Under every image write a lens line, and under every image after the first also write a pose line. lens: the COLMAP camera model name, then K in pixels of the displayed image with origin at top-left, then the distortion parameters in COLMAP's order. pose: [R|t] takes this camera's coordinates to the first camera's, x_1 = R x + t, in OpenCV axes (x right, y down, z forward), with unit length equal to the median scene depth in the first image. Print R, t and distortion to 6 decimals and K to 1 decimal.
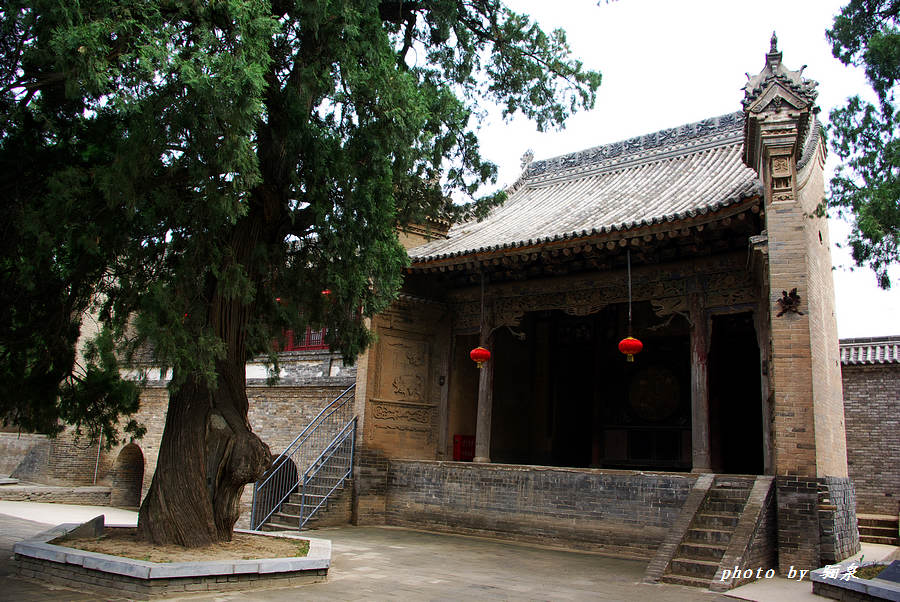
lens RADIAL K [[712.8, 0, 450.7], [0, 712.8, 300.5], [0, 0, 1]] dist [-0.078288, 0.007650]
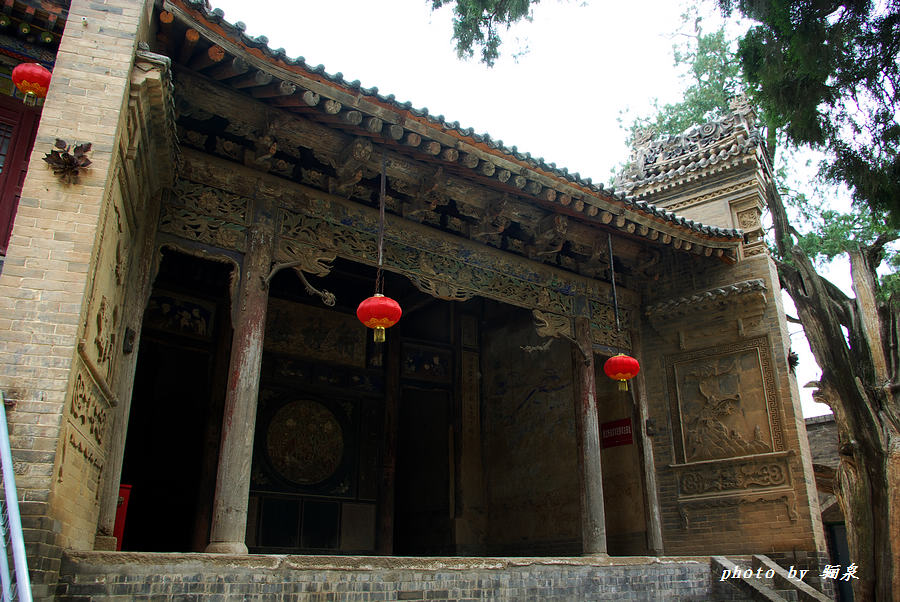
lens RADIAL K [[712.8, 0, 450.1], [0, 712.8, 302.0], [0, 0, 1]] dist [-0.078288, 0.007650]
pose [[0.271109, 0.298693, 0.915031, -0.381235], [-0.186790, 0.948888, -0.254403, 0.184850], [-0.944251, -0.101947, 0.313045, 0.847201]]
